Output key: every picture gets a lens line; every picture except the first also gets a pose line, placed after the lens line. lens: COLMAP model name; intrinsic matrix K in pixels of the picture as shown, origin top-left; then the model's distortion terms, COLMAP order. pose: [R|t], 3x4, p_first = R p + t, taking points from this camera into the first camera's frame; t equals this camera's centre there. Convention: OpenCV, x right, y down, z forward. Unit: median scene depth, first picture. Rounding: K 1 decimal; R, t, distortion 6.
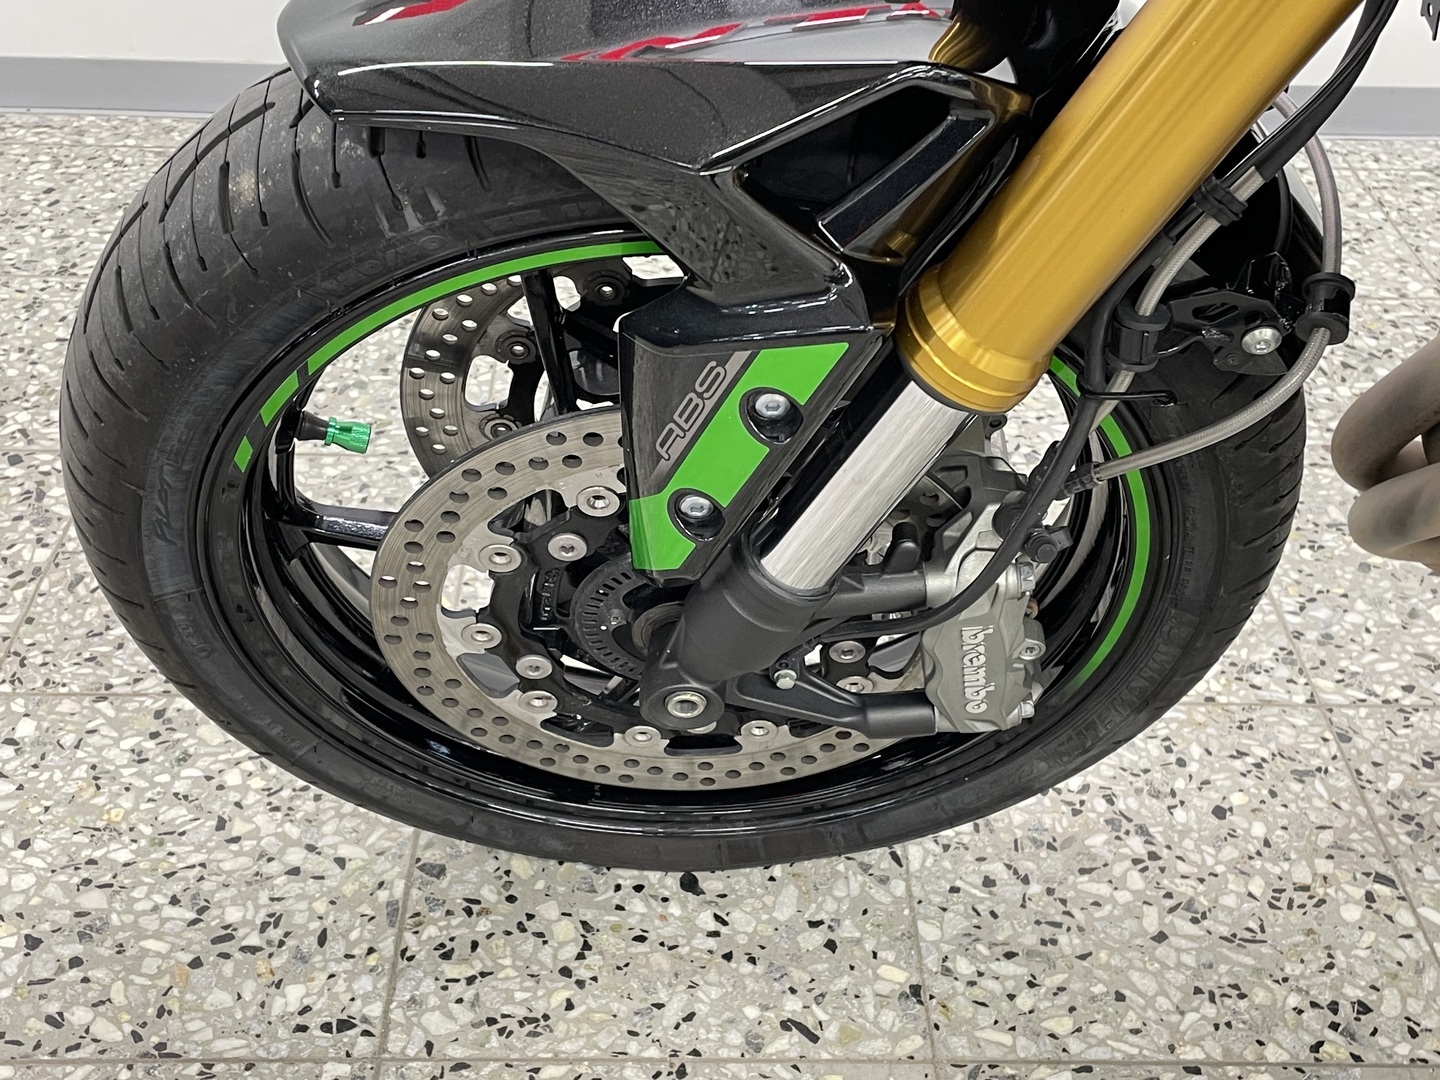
lens RADIAL K [[1779.4, 0, 711.6], [0, 1779.4, 543.0], [0, 0, 1]] dist [0.067127, 0.000000]
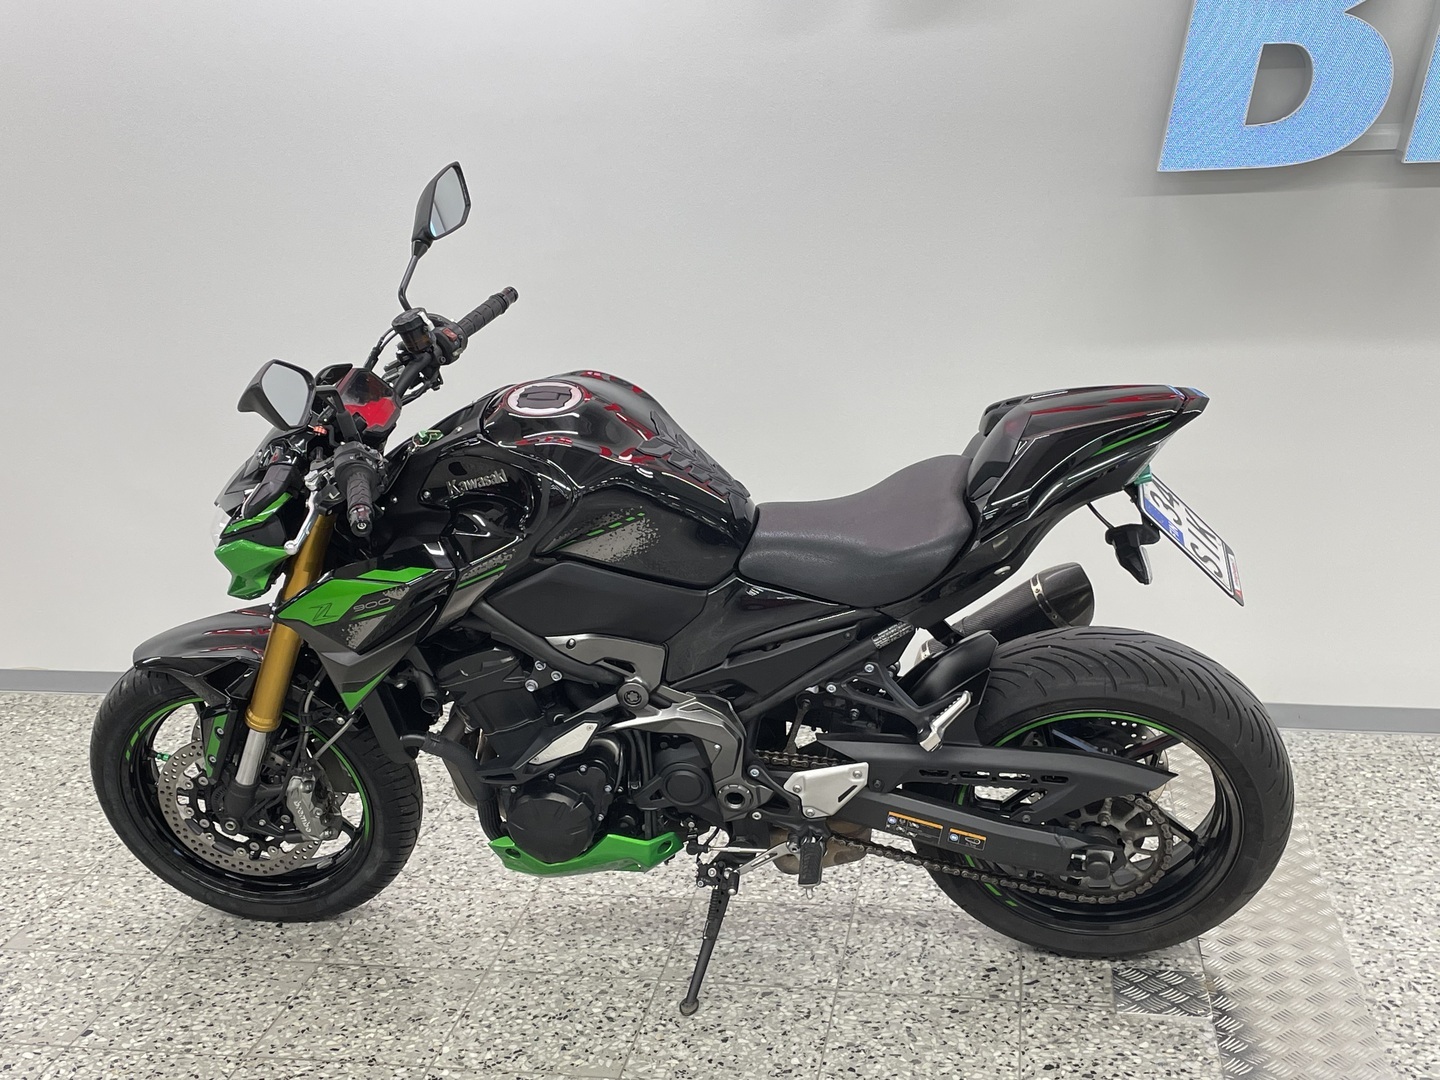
lens RADIAL K [[1779.4, 0, 725.7], [0, 1779.4, 520.8], [0, 0, 1]] dist [0.067127, 0.000000]
pose [[0.980521, -0.014777, -0.195860, 1.447032], [-0.057016, 0.932814, -0.355818, 0.639149], [0.187959, 0.360054, 0.913801, -2.038920]]
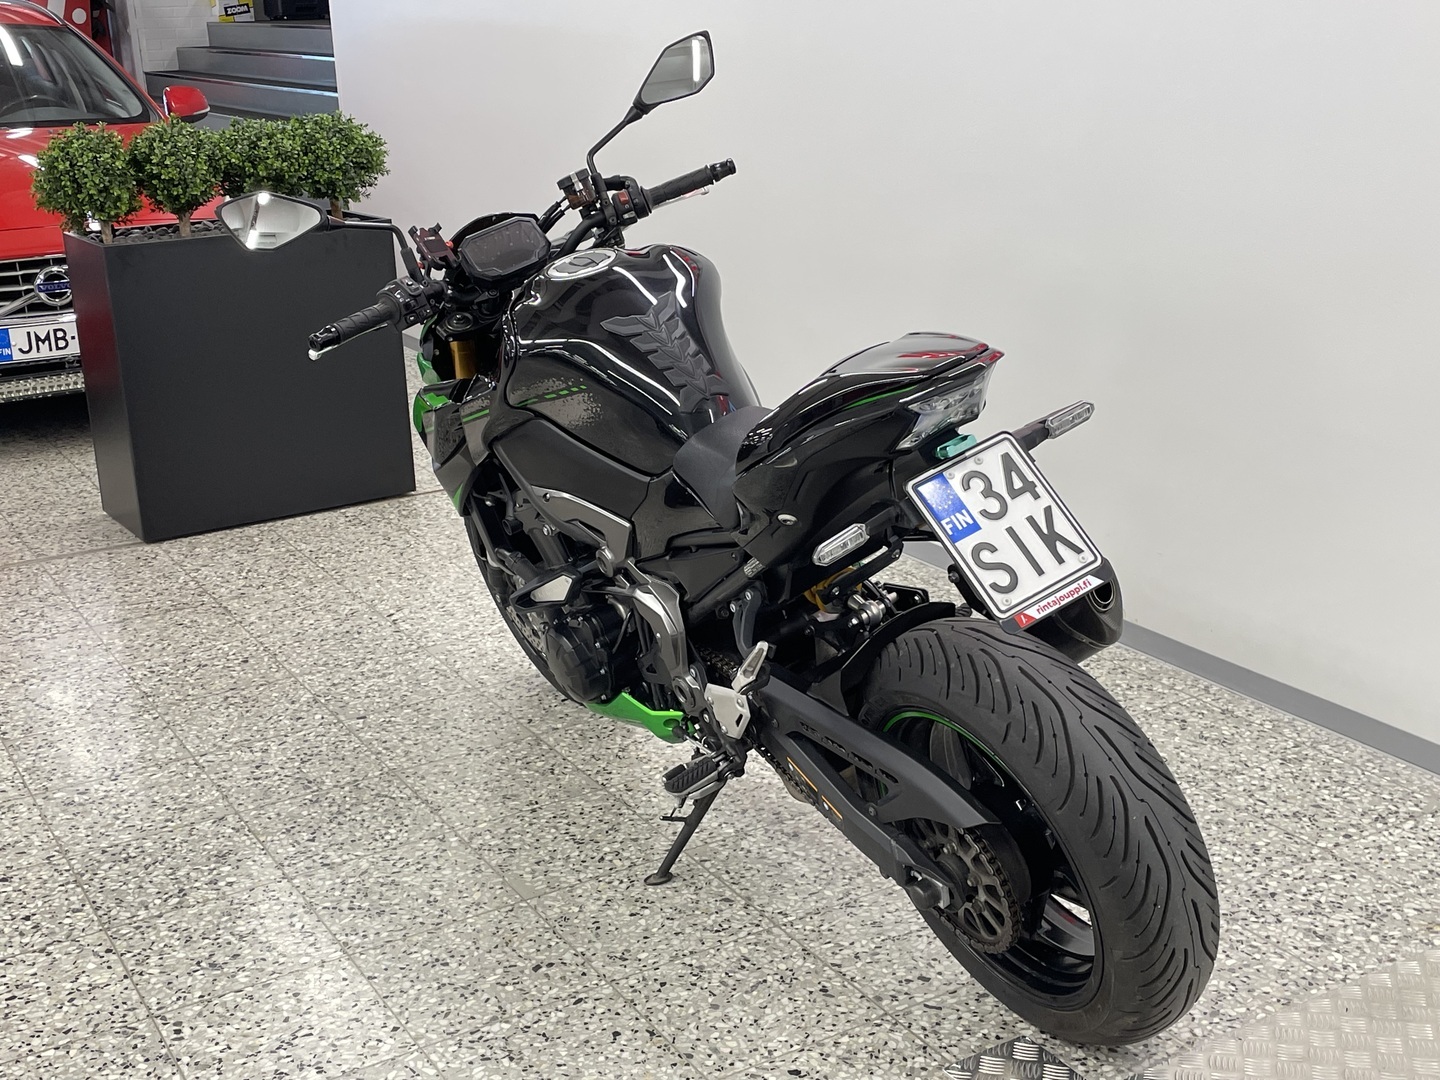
lens RADIAL K [[1779.4, 0, 717.7], [0, 1779.4, 532.4], [0, 0, 1]] dist [0.067127, 0.000000]
pose [[0.492319, 0.212731, -0.844018, 3.265619], [-0.465708, 0.883584, -0.048946, -0.075816], [0.735349, 0.417163, 0.534076, -0.848557]]
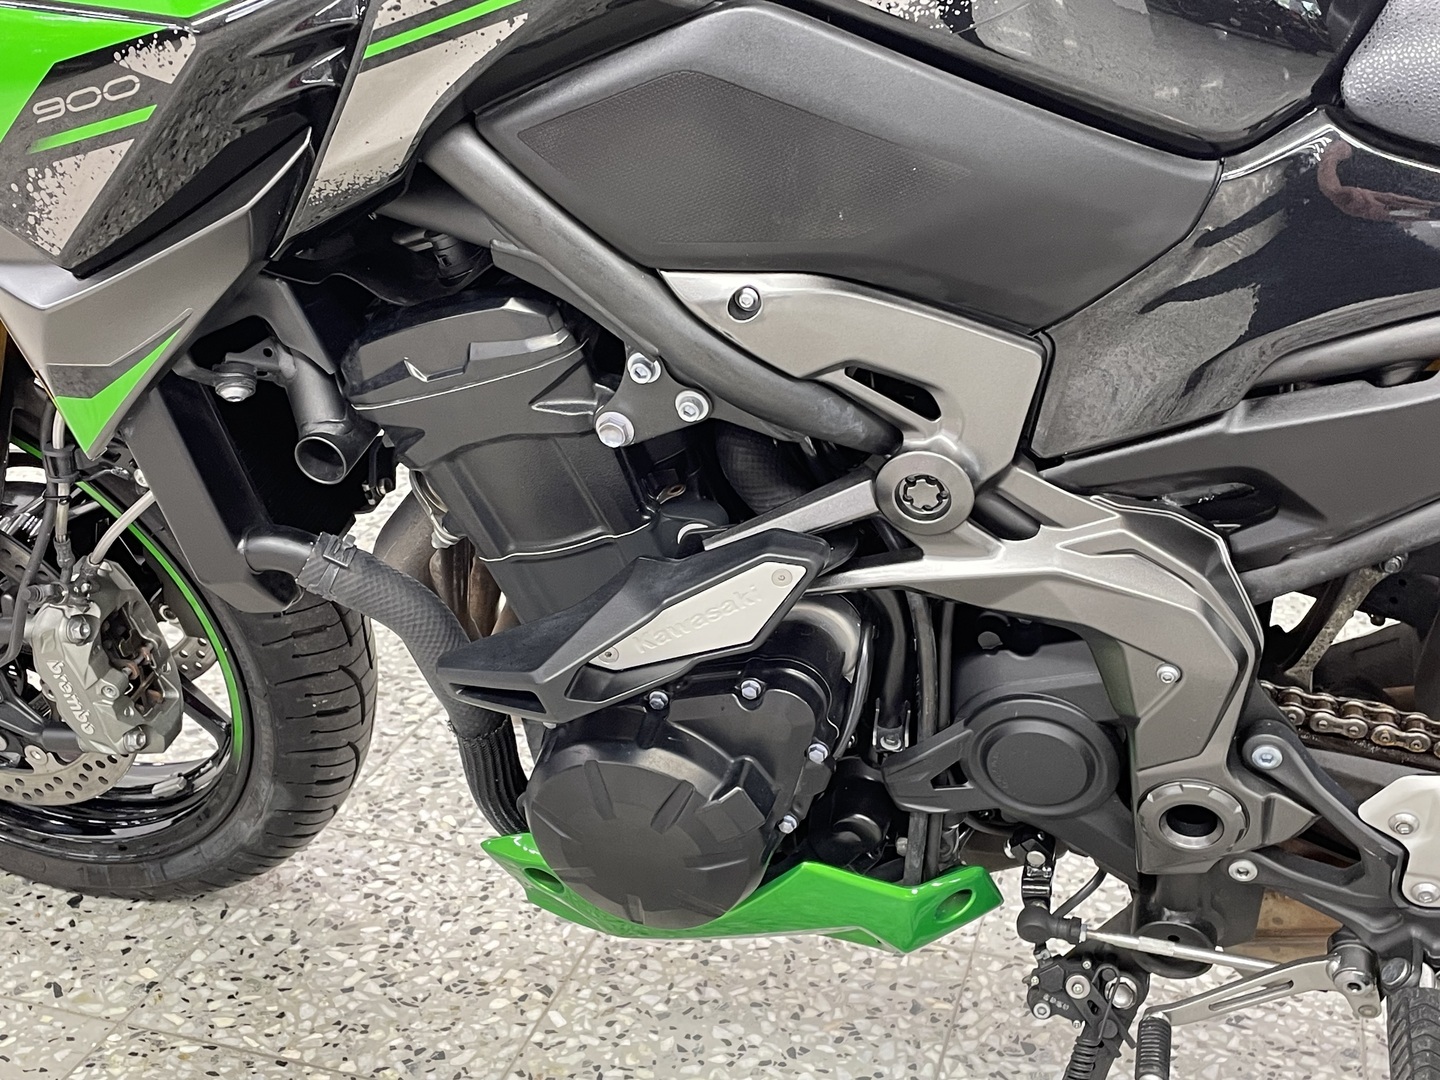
lens RADIAL K [[1779.4, 0, 699.7], [0, 1779.4, 540.2], [0, 0, 1]] dist [0.067127, 0.000000]
pose [[0.946836, 0.107104, -0.303365, 0.921229], [-0.177089, 0.960755, -0.213518, 0.144970], [0.268591, 0.255890, 0.928644, -0.271783]]
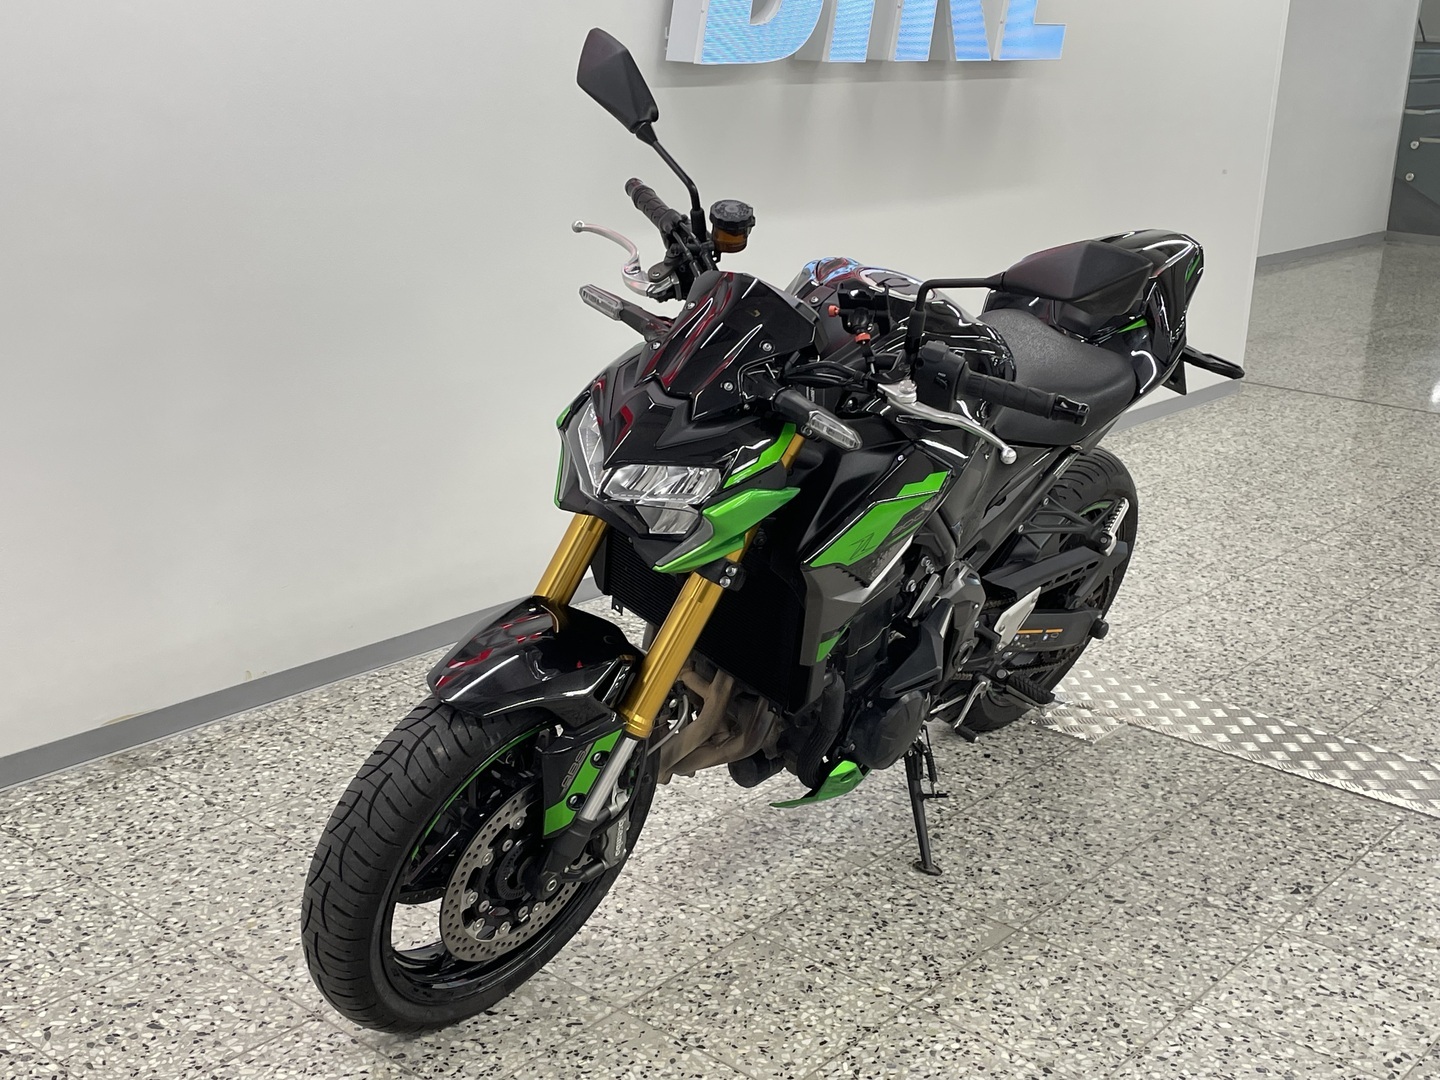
lens RADIAL K [[1779.4, 0, 739.7], [0, 1779.4, 540.5], [0, 0, 1]] dist [0.067127, 0.000000]
pose [[0.652876, -0.226565, 0.722787, -1.488395], [0.423229, 0.900485, -0.100026, 0.004476], [-0.628197, 0.371209, 0.683793, -1.158438]]
